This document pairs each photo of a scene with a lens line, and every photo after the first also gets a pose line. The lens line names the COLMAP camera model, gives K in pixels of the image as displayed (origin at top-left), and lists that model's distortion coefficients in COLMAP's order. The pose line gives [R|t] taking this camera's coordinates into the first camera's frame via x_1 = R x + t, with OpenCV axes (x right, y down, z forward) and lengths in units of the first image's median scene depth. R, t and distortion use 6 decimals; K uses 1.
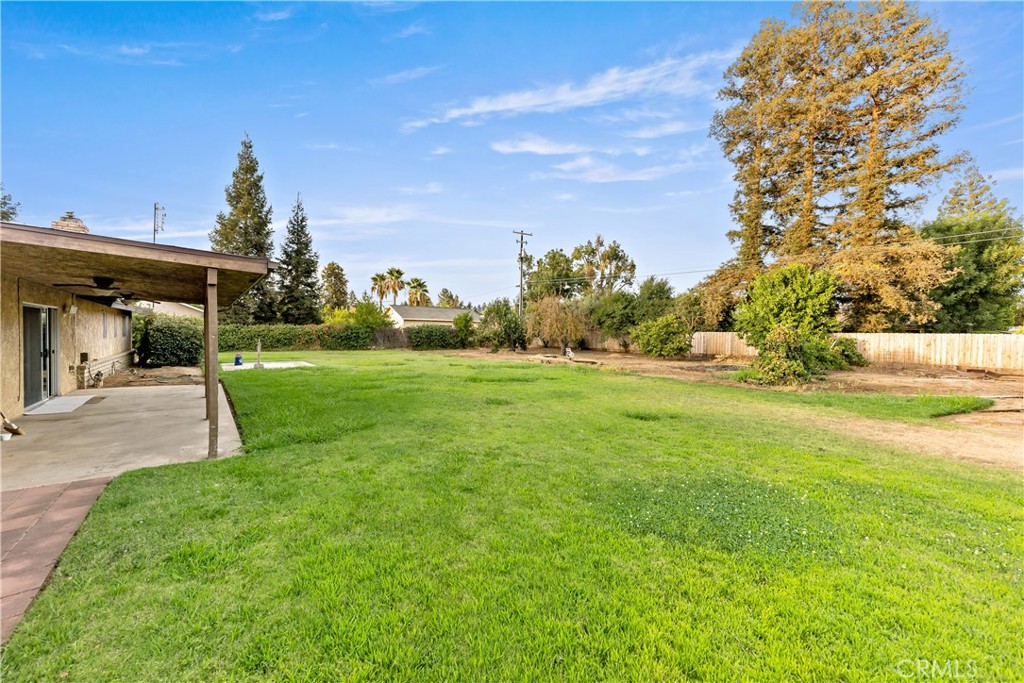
lens RADIAL K [[413.0, 0, 512.6], [0, 413.0, 335.2], [0, 0, 1]] dist [0.001031, -0.000017]
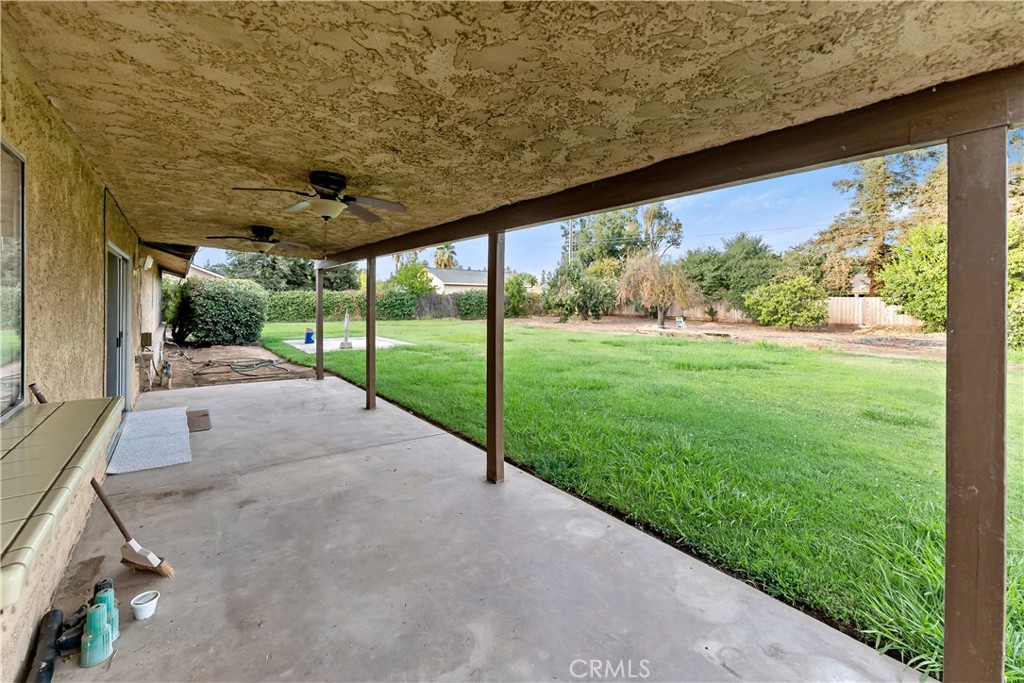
lens RADIAL K [[428.8, 0, 511.8], [0, 428.8, 299.7], [0, 0, 1]] dist [-0.000109, -0.000006]
pose [[0.999921, -0.003843, 0.011955, -0.163820], [0.003888, 0.999986, -0.003724, -0.001512], [-0.011940, 0.003770, 0.999922, 0.113086]]
